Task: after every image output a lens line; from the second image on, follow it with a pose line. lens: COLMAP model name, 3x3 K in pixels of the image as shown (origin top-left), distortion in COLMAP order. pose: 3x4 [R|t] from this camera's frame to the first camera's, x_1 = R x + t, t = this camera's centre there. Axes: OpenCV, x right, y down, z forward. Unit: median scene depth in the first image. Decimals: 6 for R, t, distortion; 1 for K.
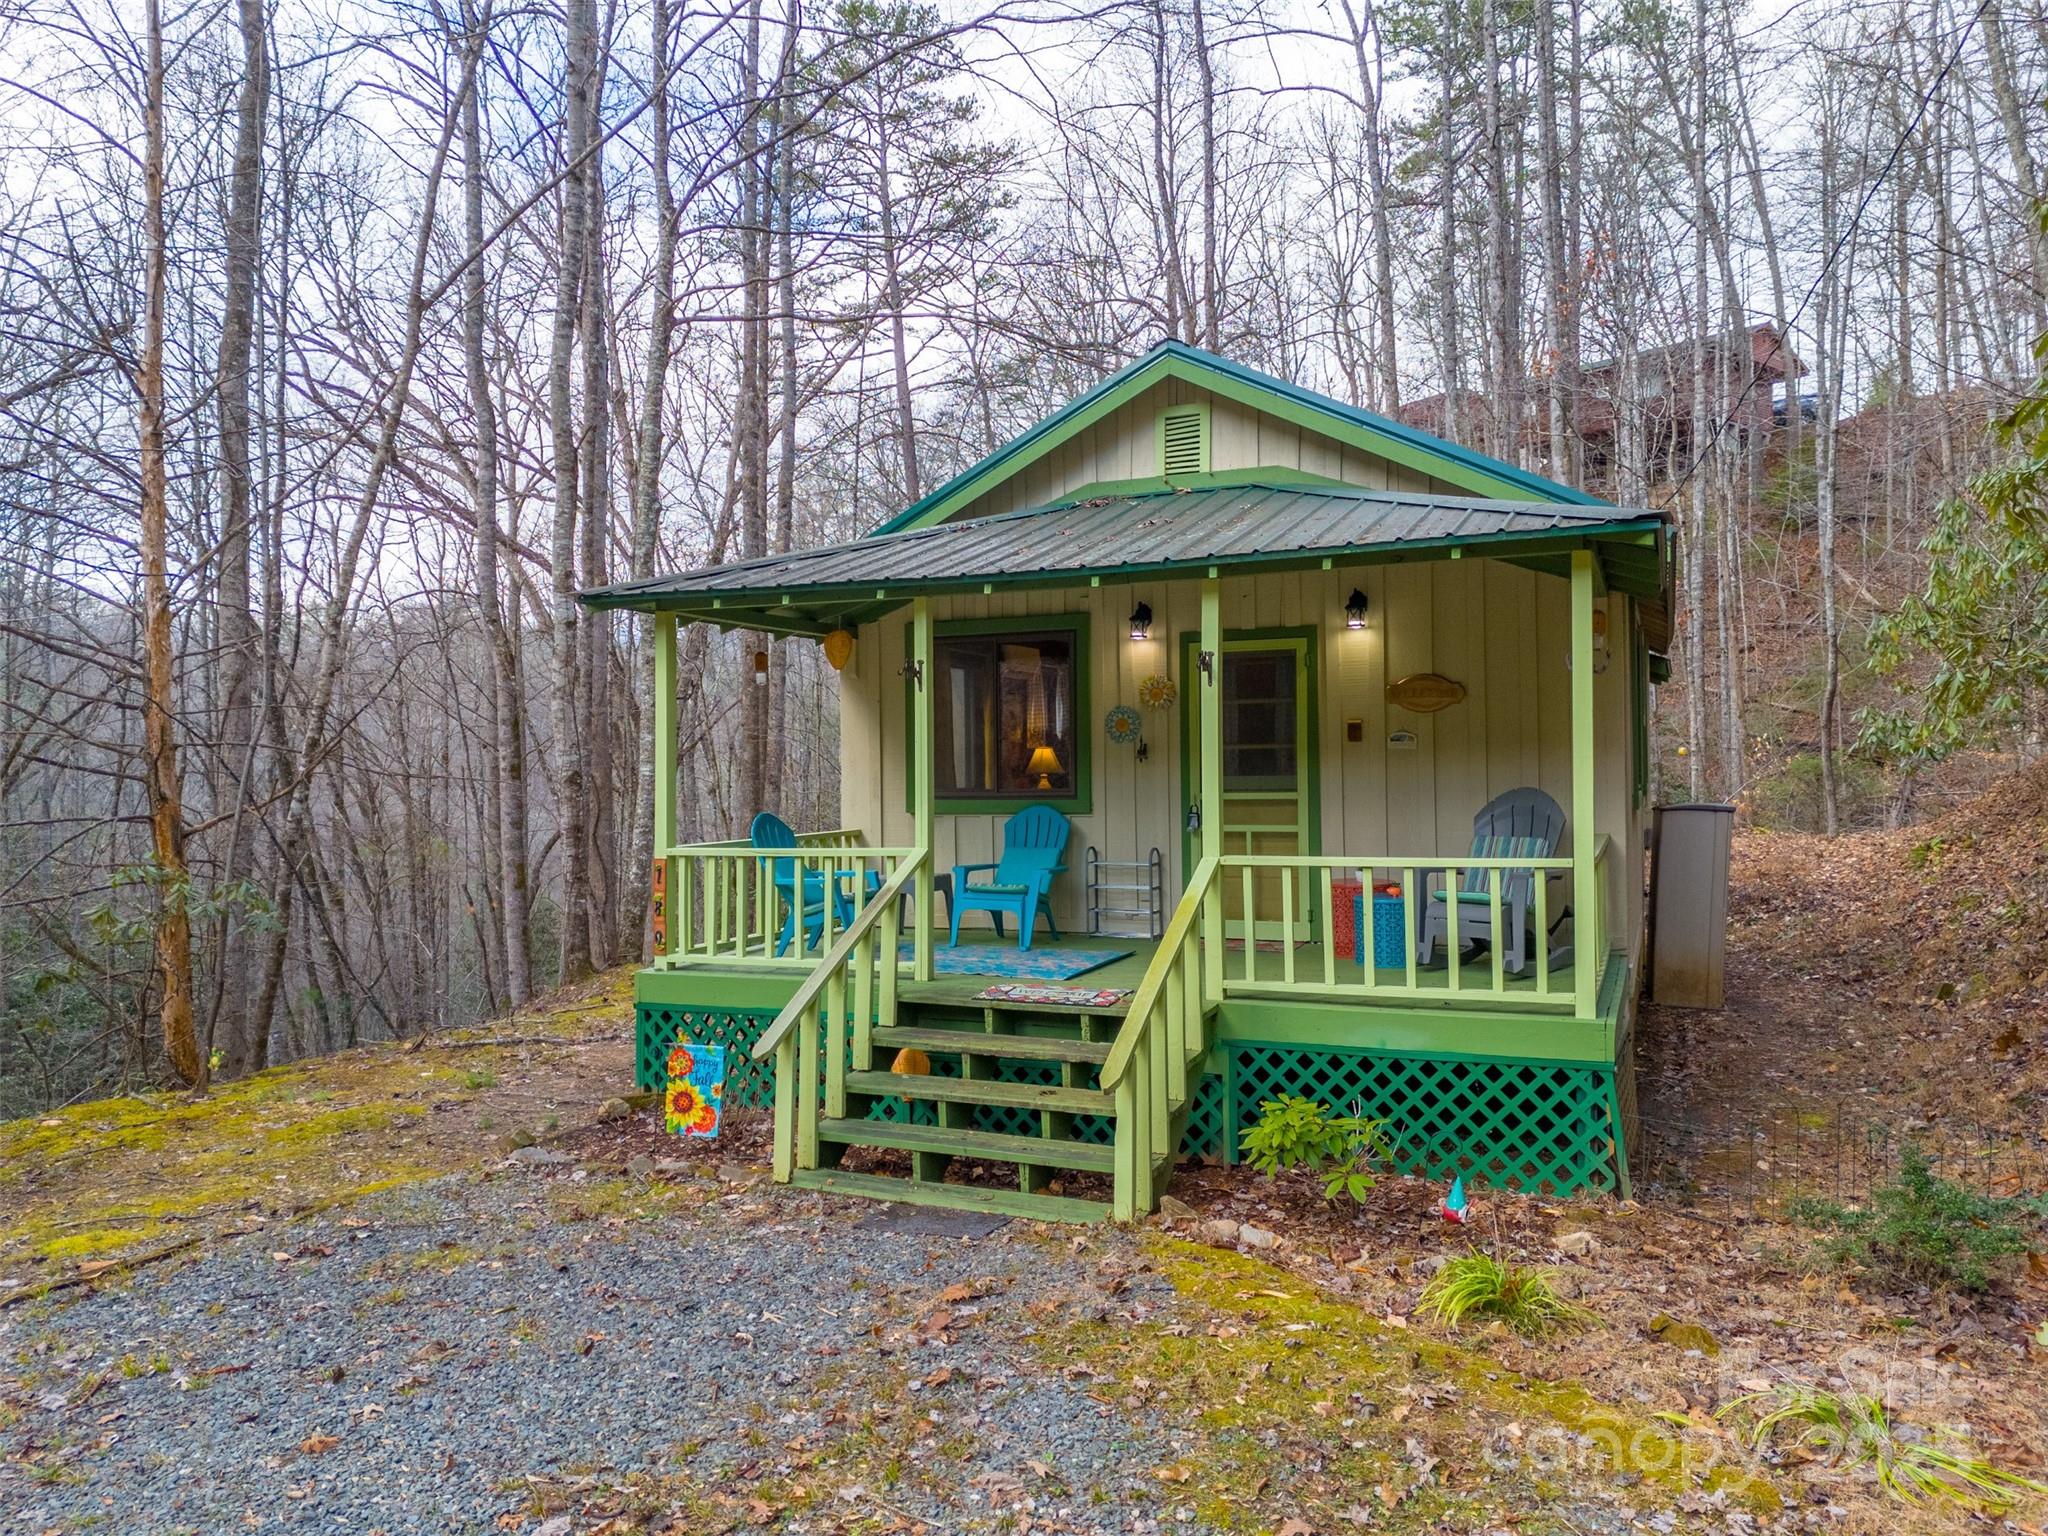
lens RADIAL K [[1550.0, 0, 985.5], [0, 1550.0, 760.1], [0, 0, 1]] dist [0.052432, -0.033110]
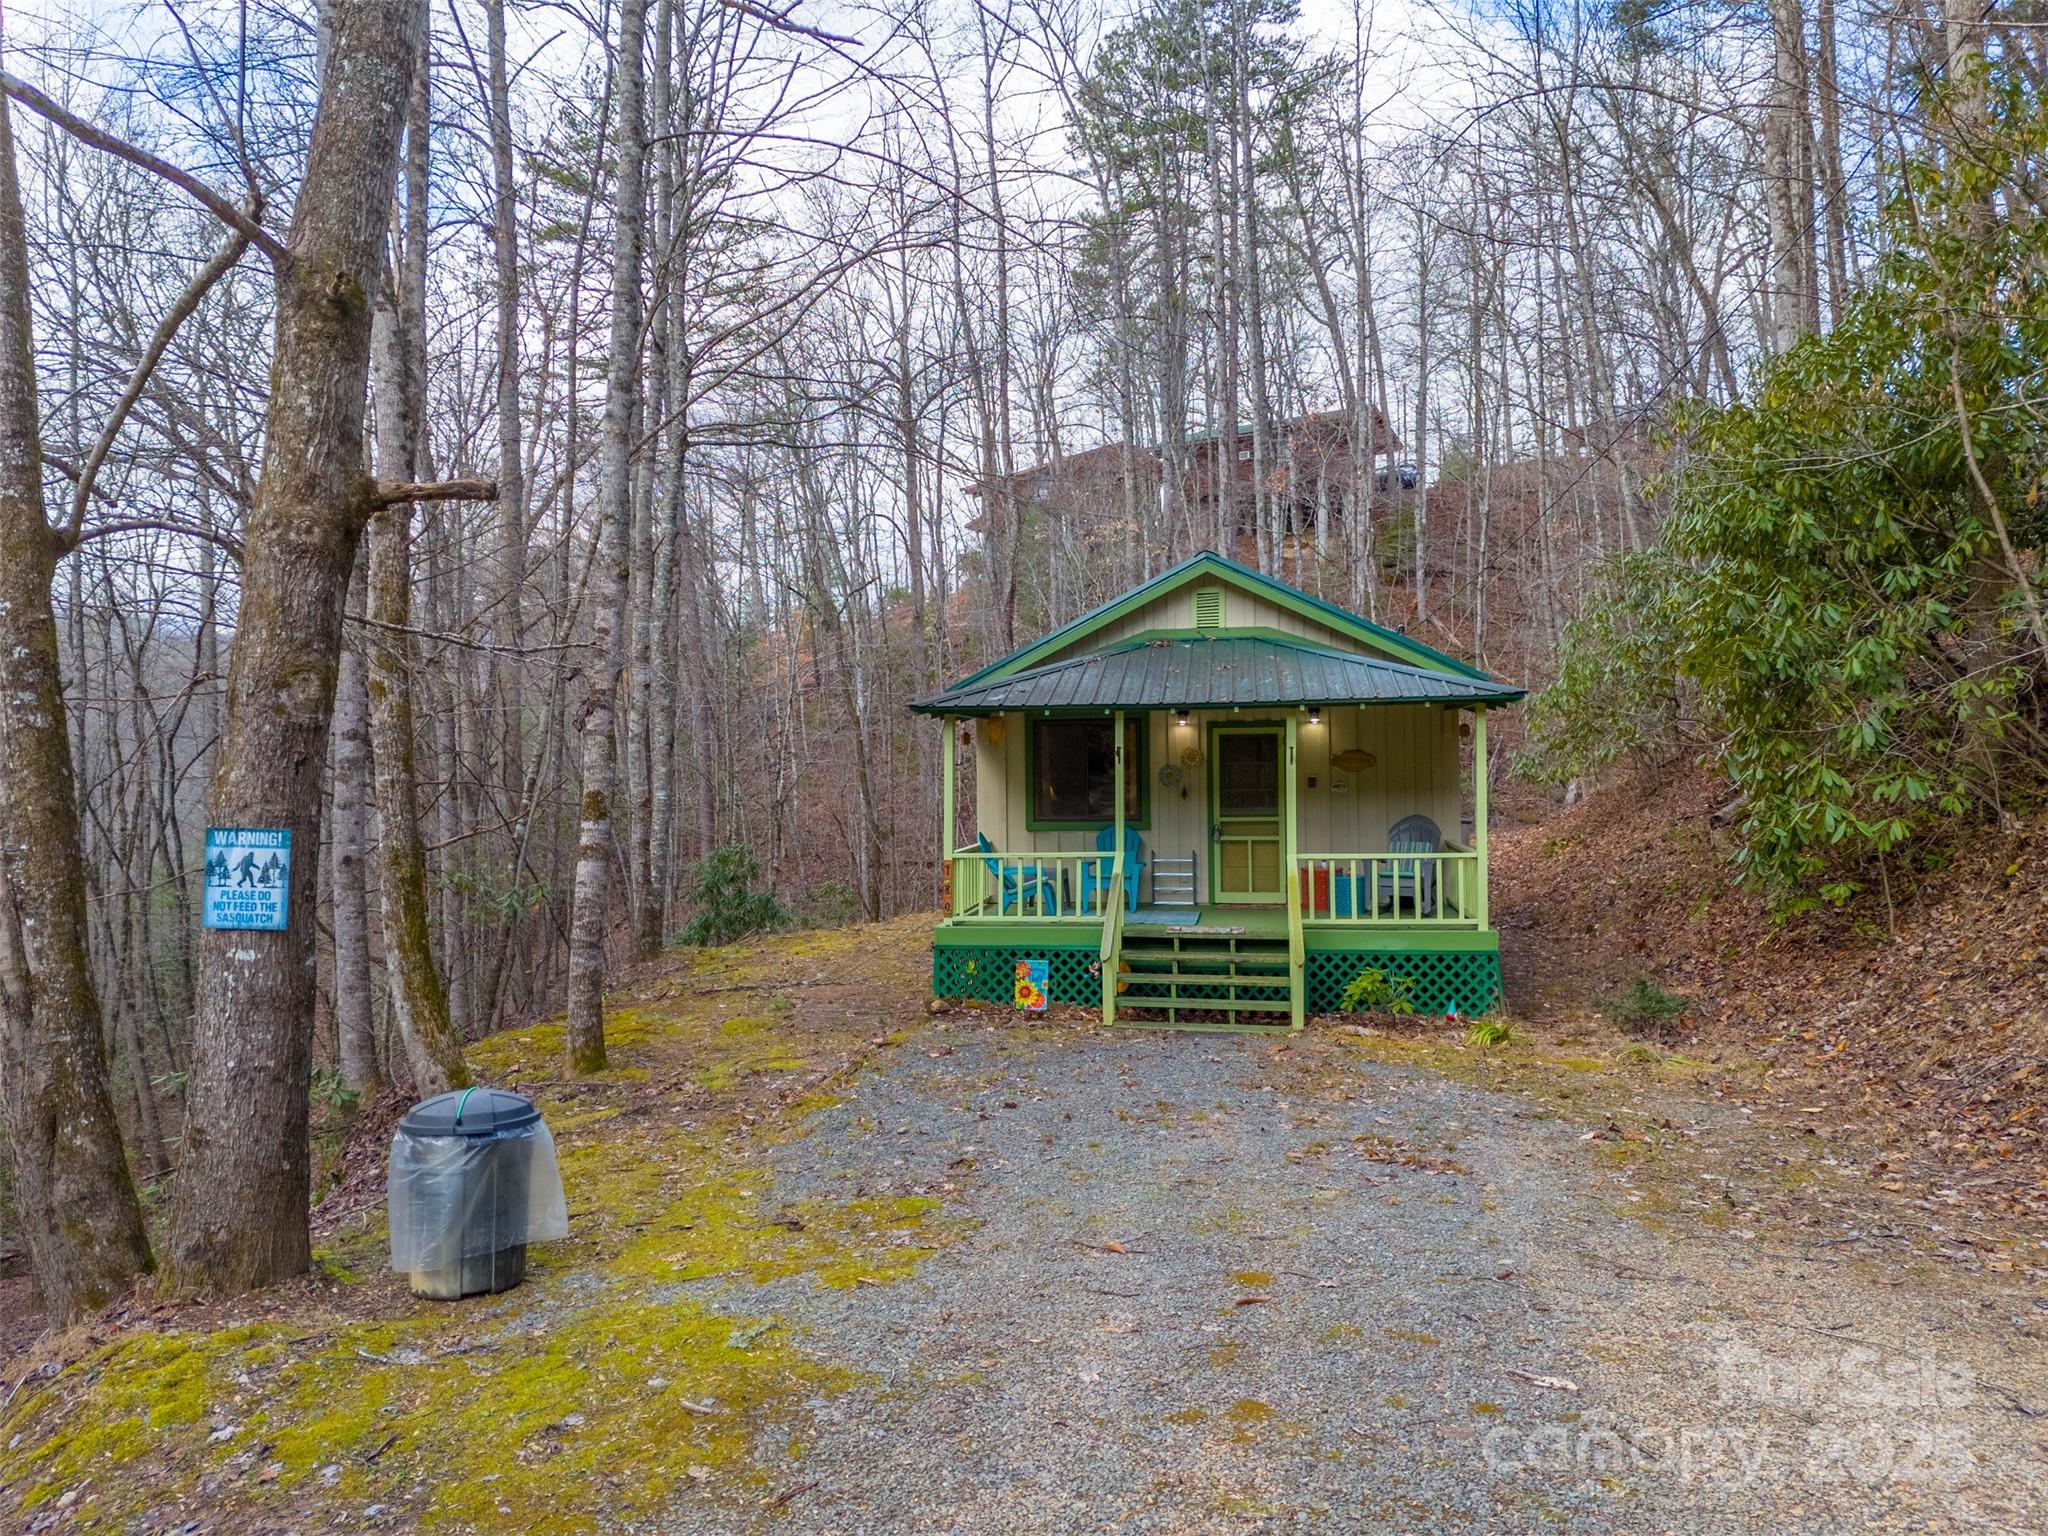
lens RADIAL K [[1550.0, 0, 985.5], [0, 1550.0, 760.1], [0, 0, 1]] dist [0.052432, -0.033110]
pose [[0.970827, 0.002200, 0.239770, -0.569919], [-0.001921, 0.999997, -0.001397, -0.042321], [-0.239772, 0.000896, 0.970829, -0.639807]]
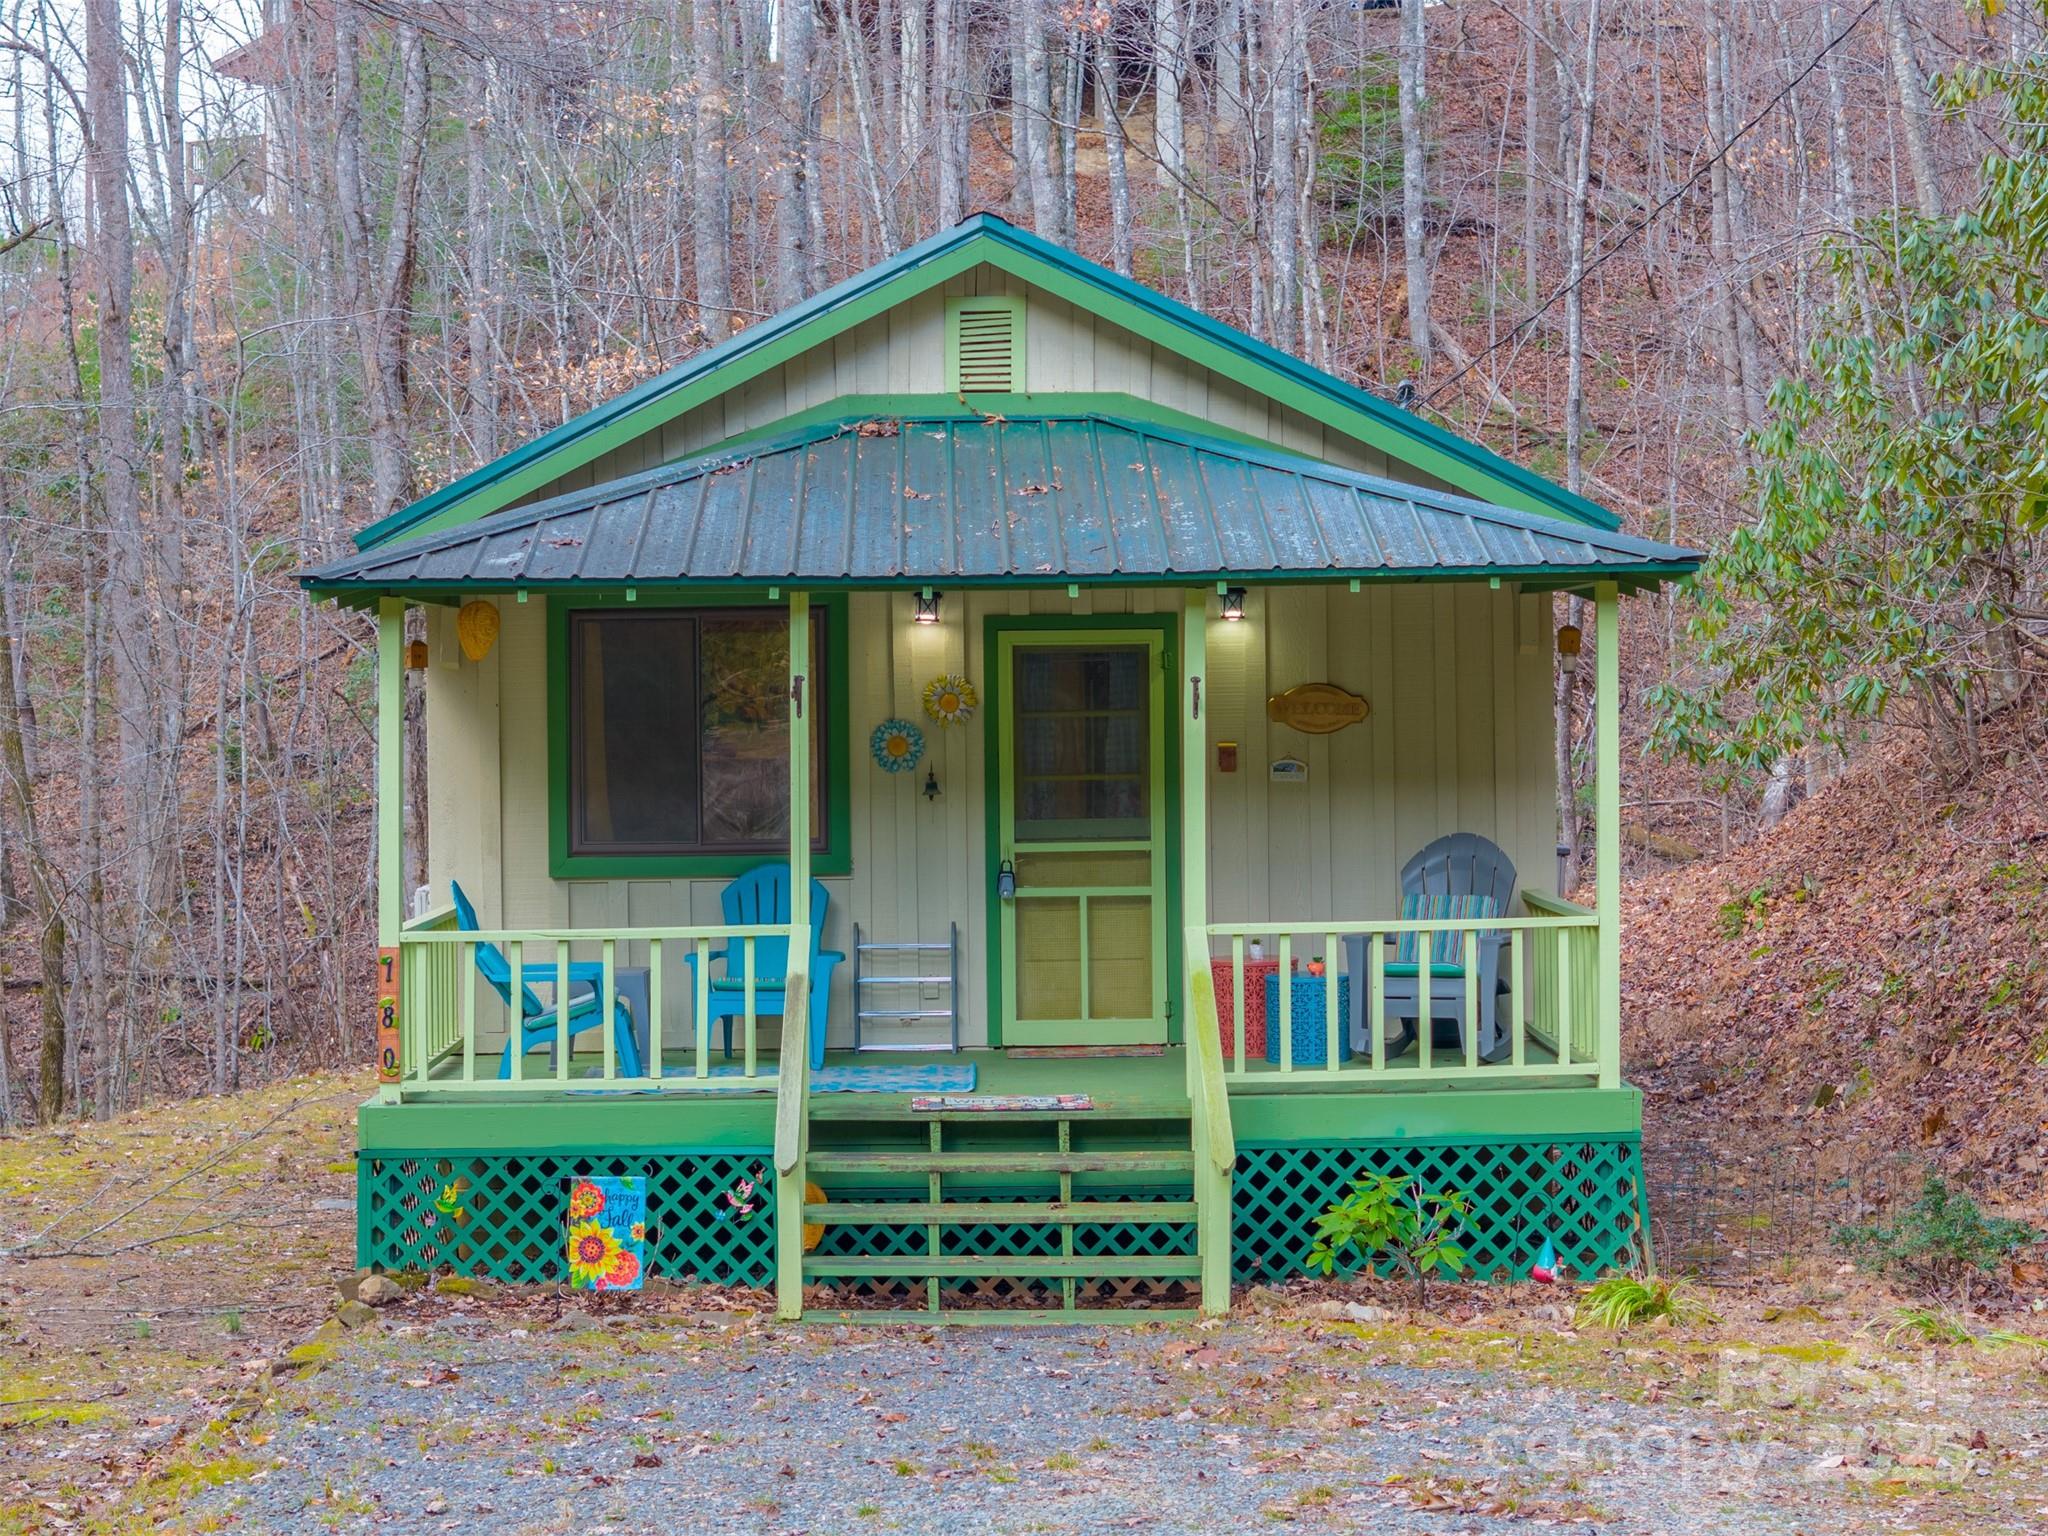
lens RADIAL K [[4258.7, 0, 1024.0], [0, 4258.7, 768.0], [0, 0, 1]] dist [-0.535230, 5.703895]
pose [[0.910863, -0.003676, 0.412692, -0.733751], [-0.002184, 0.999903, 0.013728, -0.044212], [-0.412703, -0.013406, 0.910767, -0.860752]]
